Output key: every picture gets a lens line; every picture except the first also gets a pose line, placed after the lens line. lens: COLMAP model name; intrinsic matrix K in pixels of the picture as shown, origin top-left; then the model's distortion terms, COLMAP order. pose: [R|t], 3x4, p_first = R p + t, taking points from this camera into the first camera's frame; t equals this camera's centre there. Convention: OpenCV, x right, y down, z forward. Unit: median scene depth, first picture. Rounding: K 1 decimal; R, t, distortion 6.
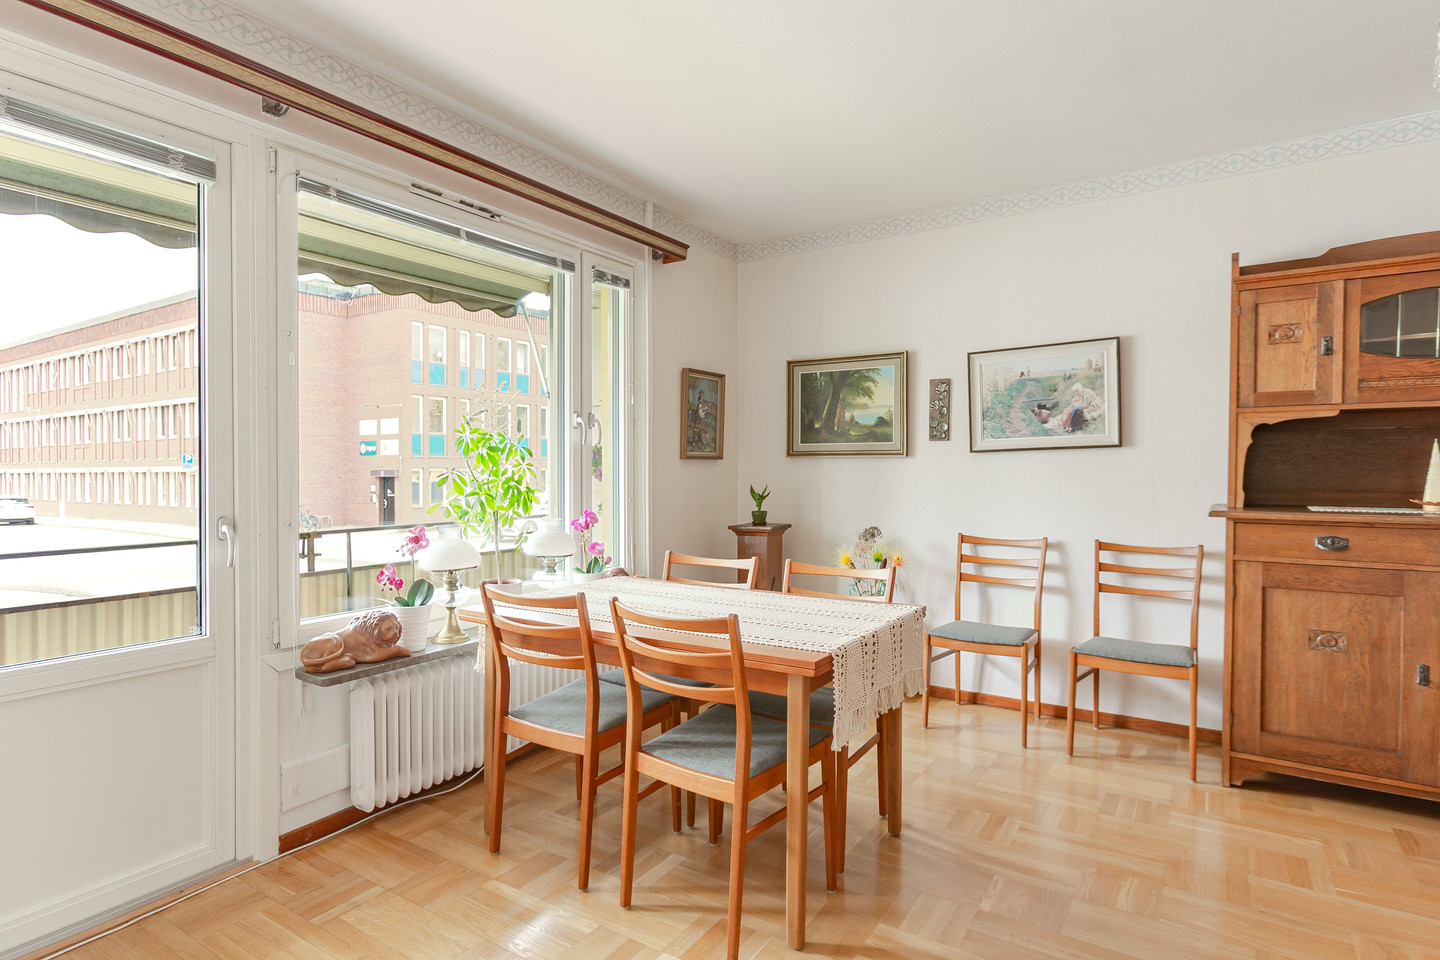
lens RADIAL K [[769.2, 0, 723.8], [0, 769.2, 489.7], [0, 0, 1]] dist [-0.014504, 0.003590]
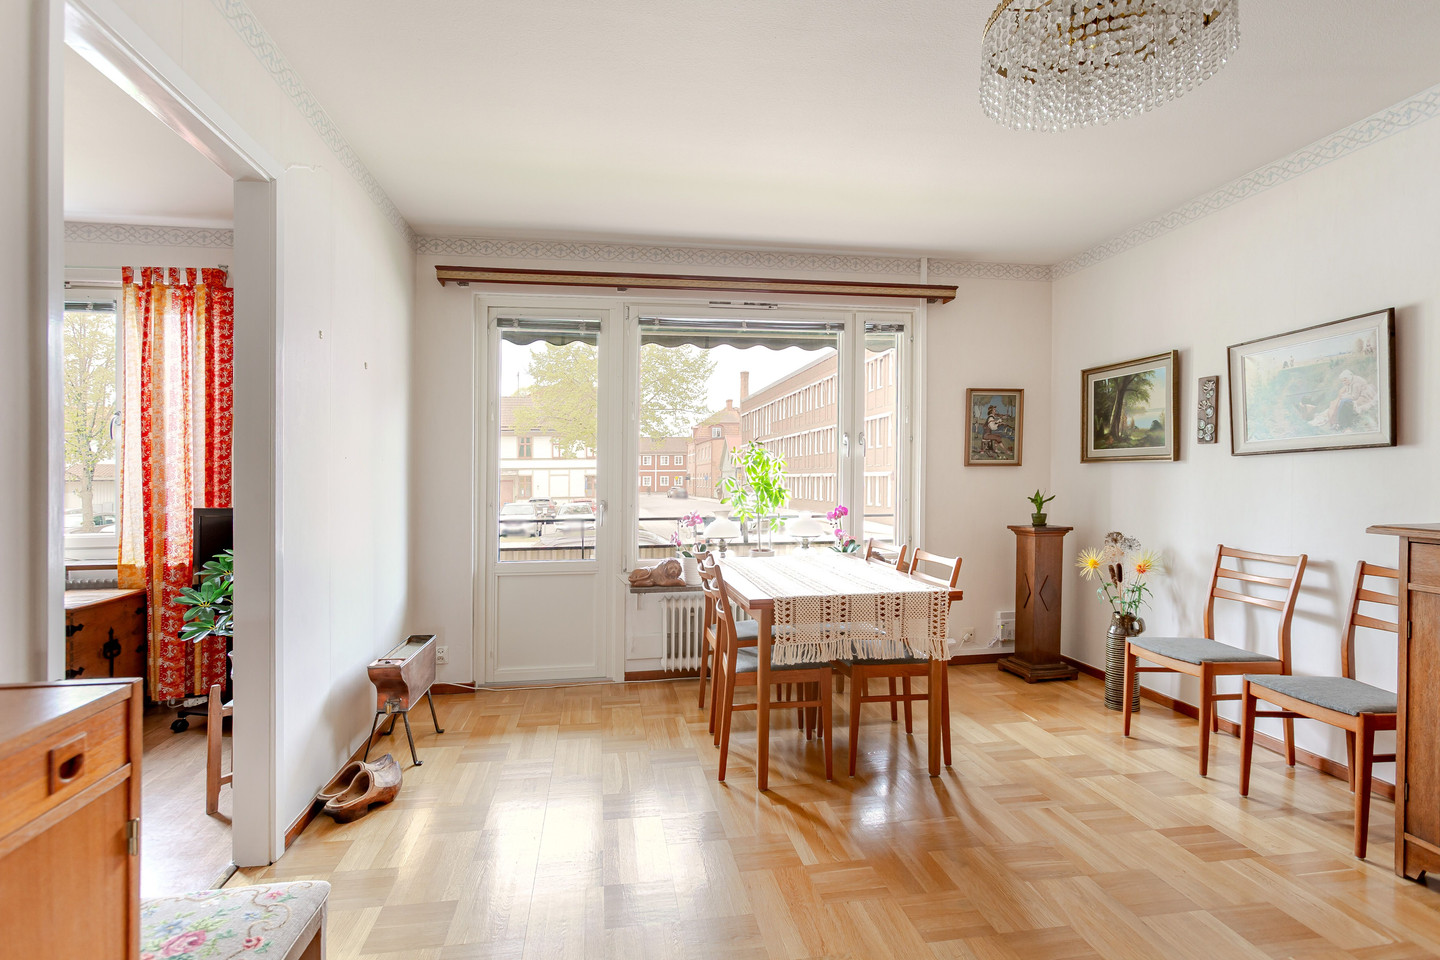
lens RADIAL K [[733.5, 0, 720.5], [0, 733.5, 485.2], [0, 0, 1]] dist [-0.005268, 0.000017]
pose [[0.670214, 0.007659, -0.742128, 0.510759], [-0.015923, 0.999865, -0.004062, -0.000761], [0.741997, 0.014540, 0.670245, -0.021971]]
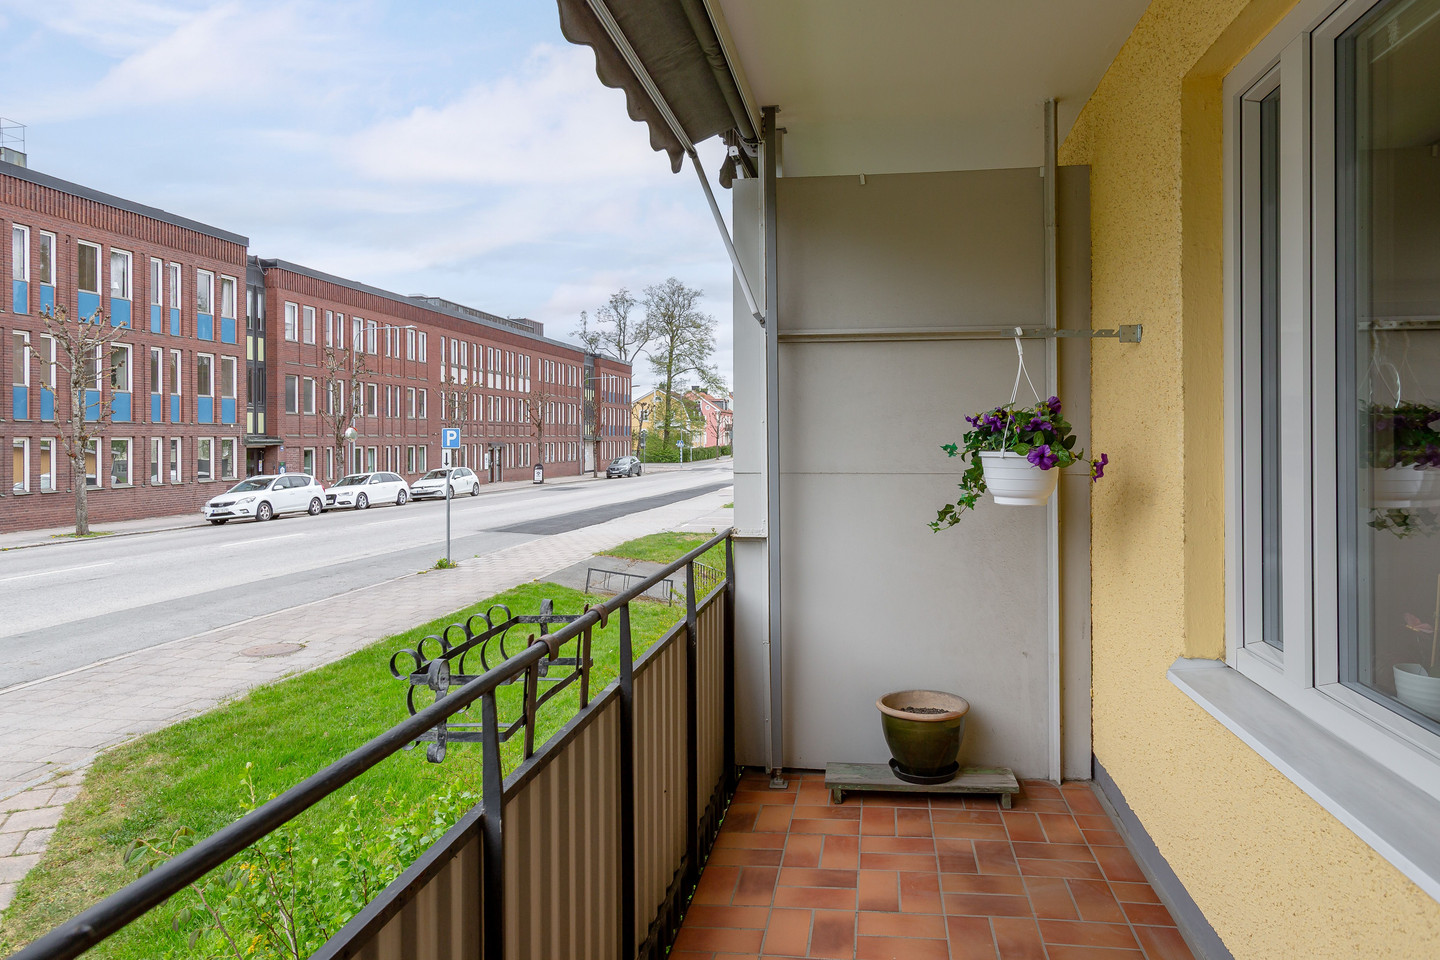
lens RADIAL K [[906.0, 0, 741.6], [0, 906.0, 455.0], [0, 0, 1]] dist [-0.001310, 0.008494]
pose [[0.921342, -0.004404, 0.388729, -0.645876], [0.007809, 0.999944, -0.007179, -0.024184], [-0.388676, 0.009650, 0.921324, 0.514406]]
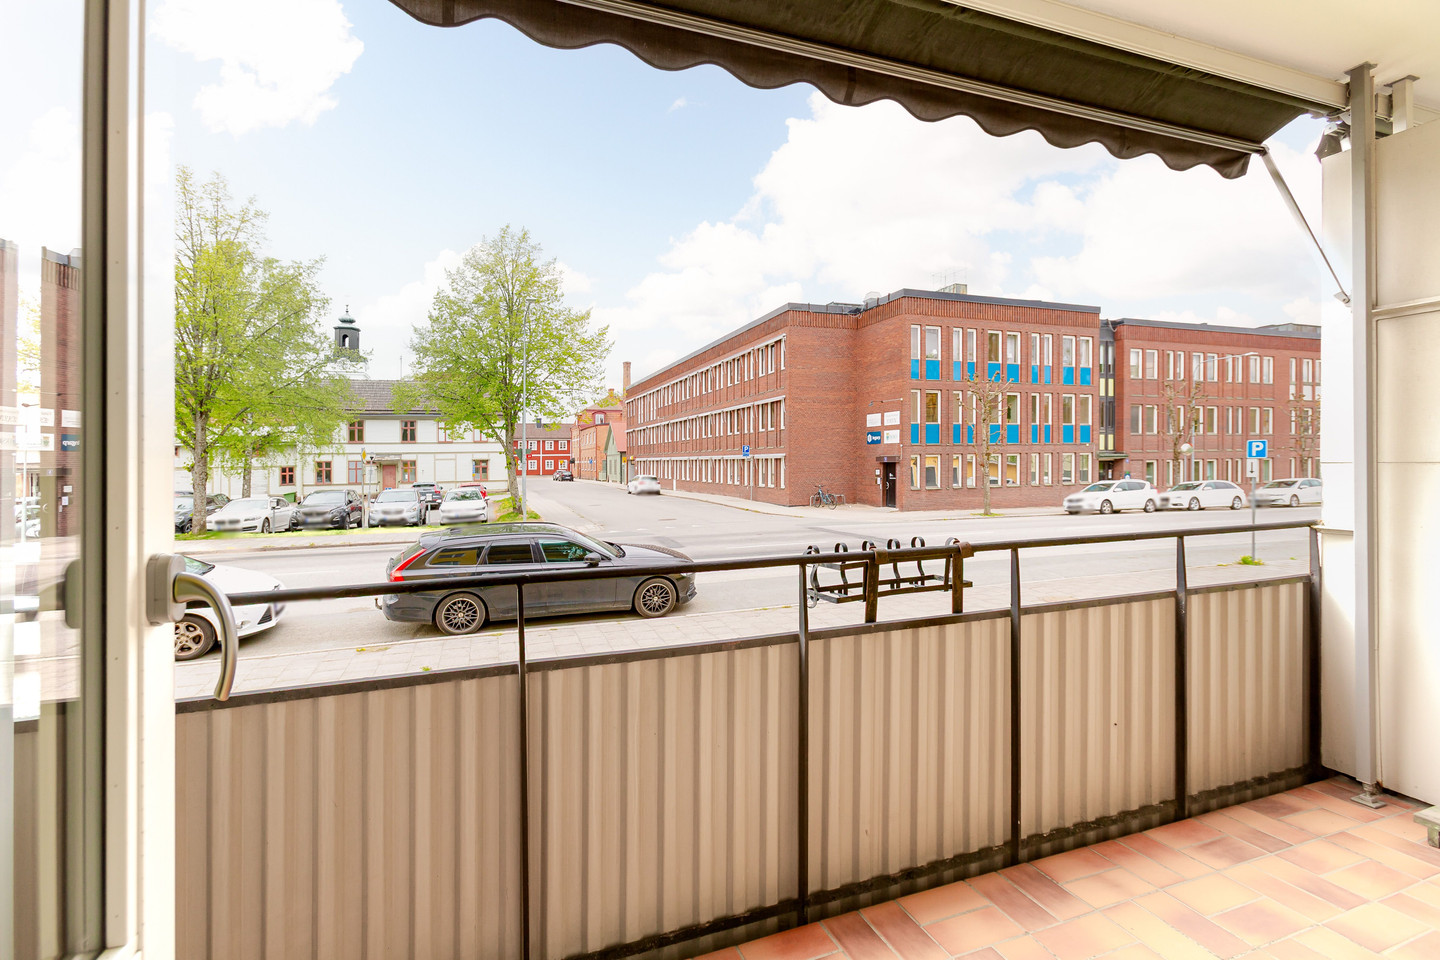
lens RADIAL K [[648.5, 0, 700.8], [0, 648.5, 466.2], [0, 0, 1]] dist [-0.004989, 0.004388]
pose [[0.779265, 0.000595, -0.626694, -0.379419], [-0.008059, 0.999926, -0.009073, 0.001091], [0.626642, 0.012121, 0.779213, 0.488605]]
